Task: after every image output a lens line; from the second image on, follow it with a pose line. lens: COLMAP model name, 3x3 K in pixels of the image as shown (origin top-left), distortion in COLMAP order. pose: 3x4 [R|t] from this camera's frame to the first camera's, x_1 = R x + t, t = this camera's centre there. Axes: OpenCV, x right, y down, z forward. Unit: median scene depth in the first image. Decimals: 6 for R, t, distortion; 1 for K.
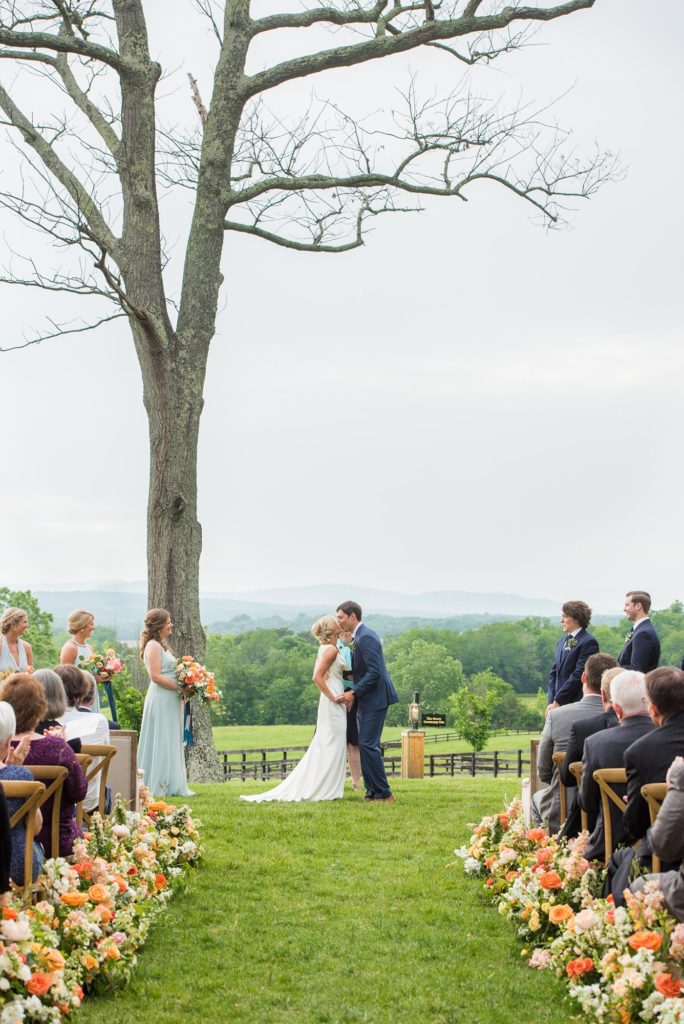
lens RADIAL K [[1942.5, 0, 346.0], [0, 1942.5, 516.3], [0, 0, 1]] dist [0.056648, 0.000000]
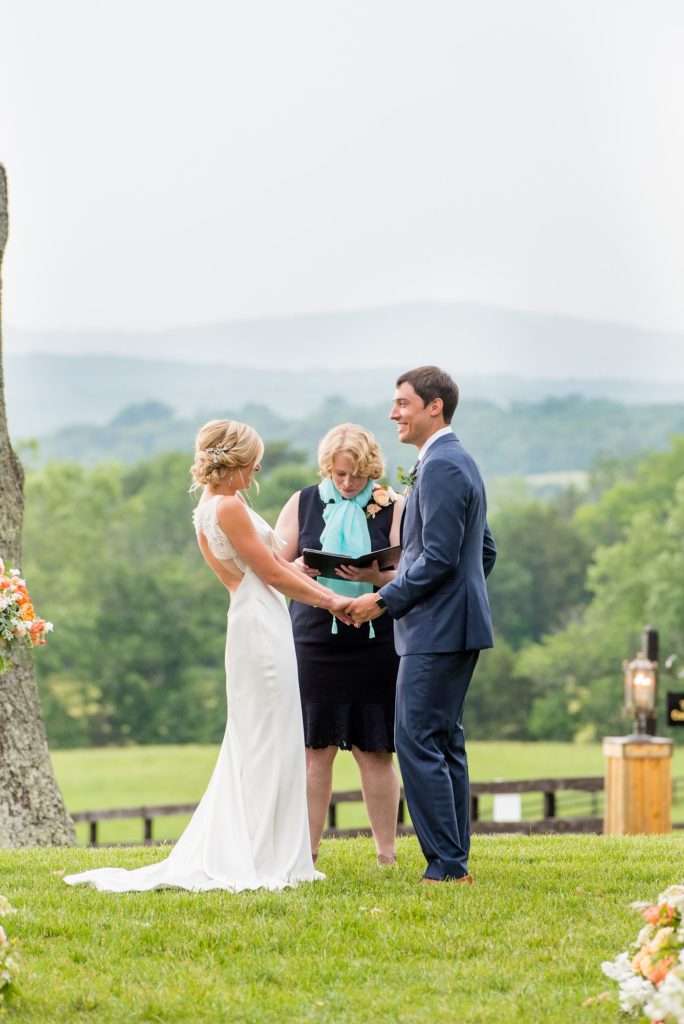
lens RADIAL K [[5293.1, 0, 341.7], [0, 5293.1, 511.6], [0, 0, 1]] dist [0.241109, 0.000000]
pose [[0.999870, -0.011010, -0.011751, -0.012443], [0.011805, 0.997487, 0.069857, 0.009022], [0.010953, -0.069987, 0.997488, 0.146236]]
